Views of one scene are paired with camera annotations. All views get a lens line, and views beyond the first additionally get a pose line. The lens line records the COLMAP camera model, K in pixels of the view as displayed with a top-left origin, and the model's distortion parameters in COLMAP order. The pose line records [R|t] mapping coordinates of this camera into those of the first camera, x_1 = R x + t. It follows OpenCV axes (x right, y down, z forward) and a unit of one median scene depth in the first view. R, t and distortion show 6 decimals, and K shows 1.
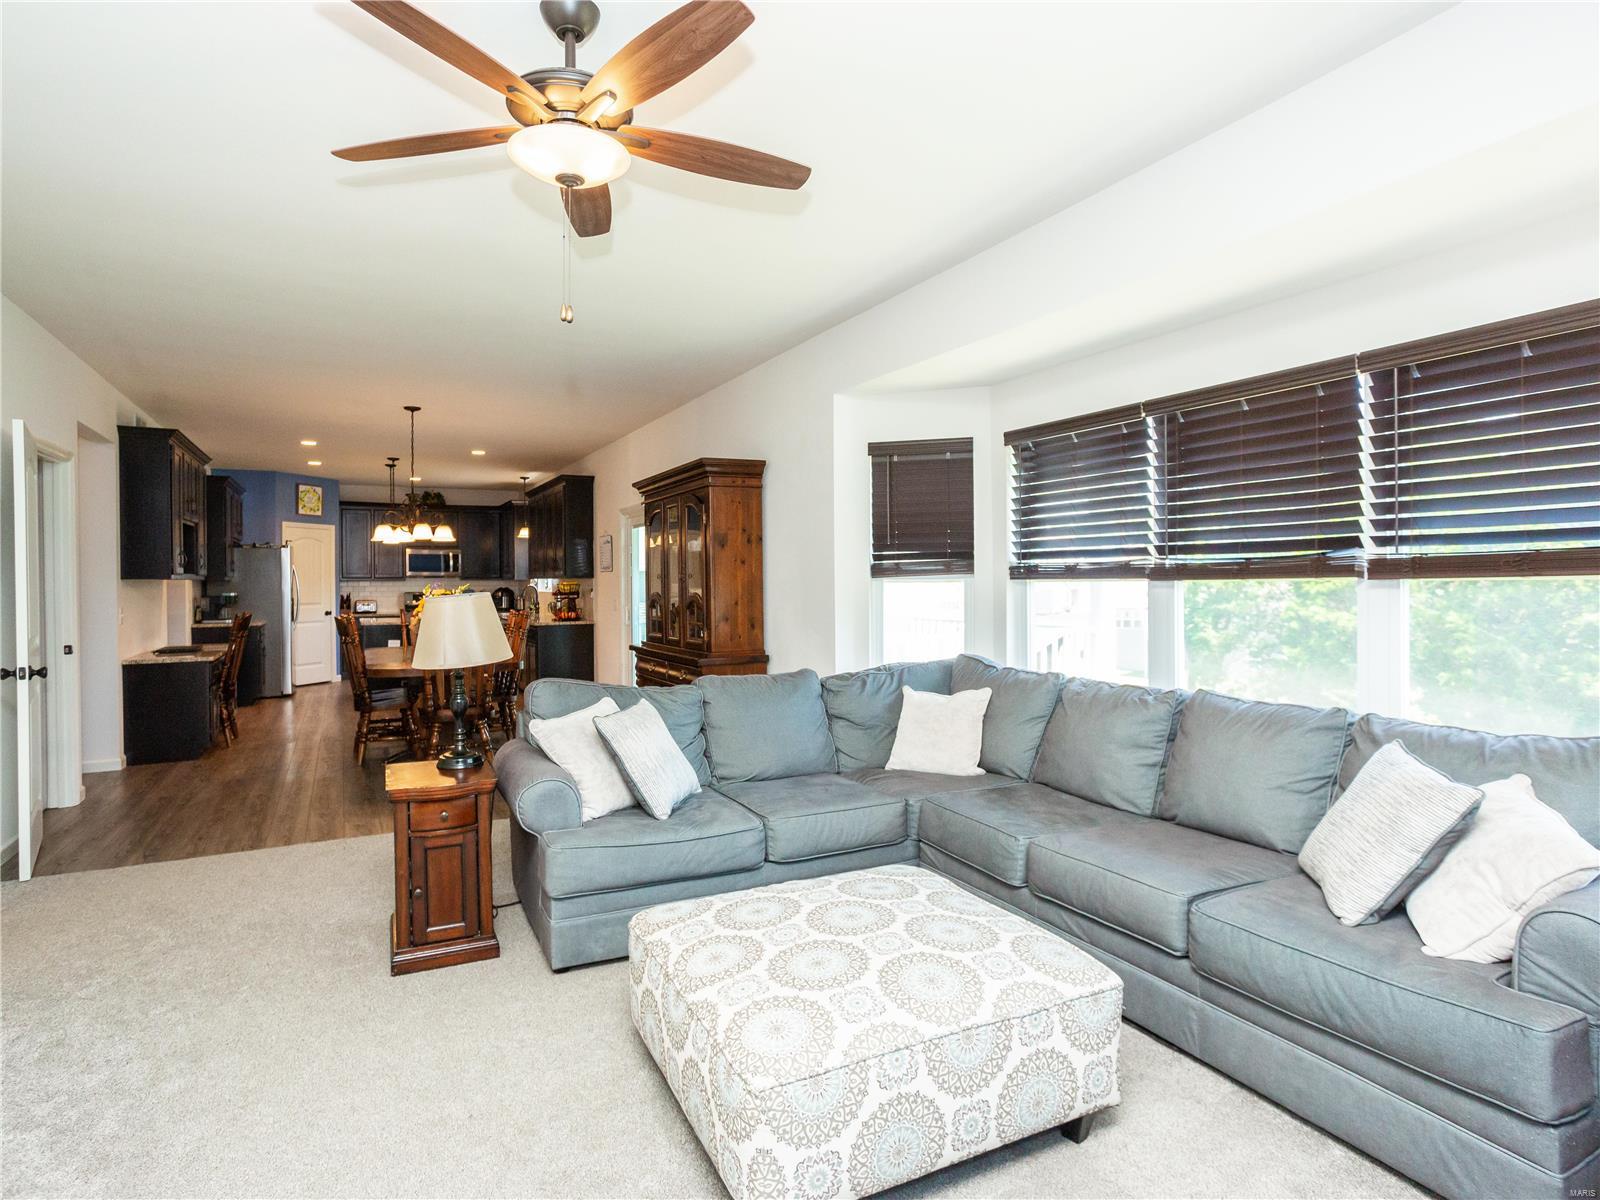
lens RADIAL K [[863.1, 0, 786.1], [0, 863.1, 588.1], [0, 0, 1]] dist [-0.058818, 0.049249]
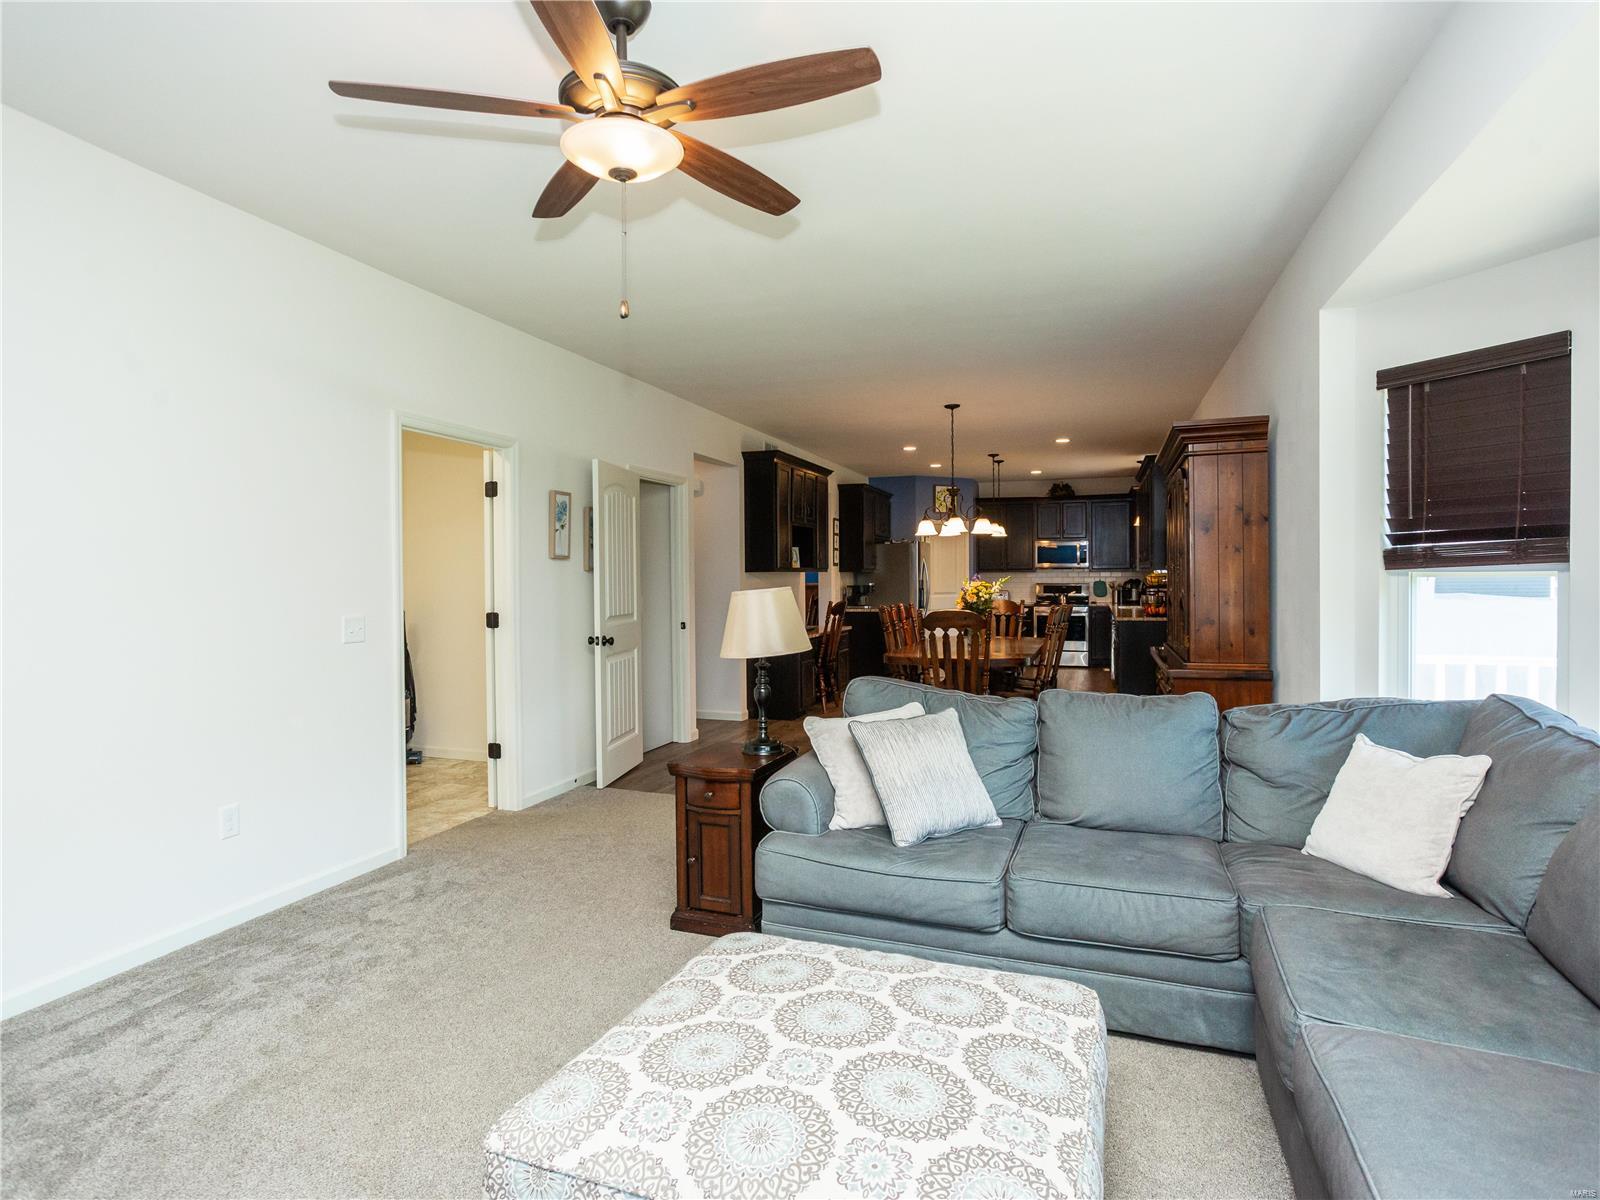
lens RADIAL K [[863.1, 0, 786.1], [0, 863.1, 588.1], [0, 0, 1]] dist [-0.058818, 0.049249]
pose [[0.684343, 0.011600, -0.729068, 0.275557], [-0.003214, 0.999912, 0.012893, -0.004504], [0.729153, -0.006480, 0.684320, 0.207107]]
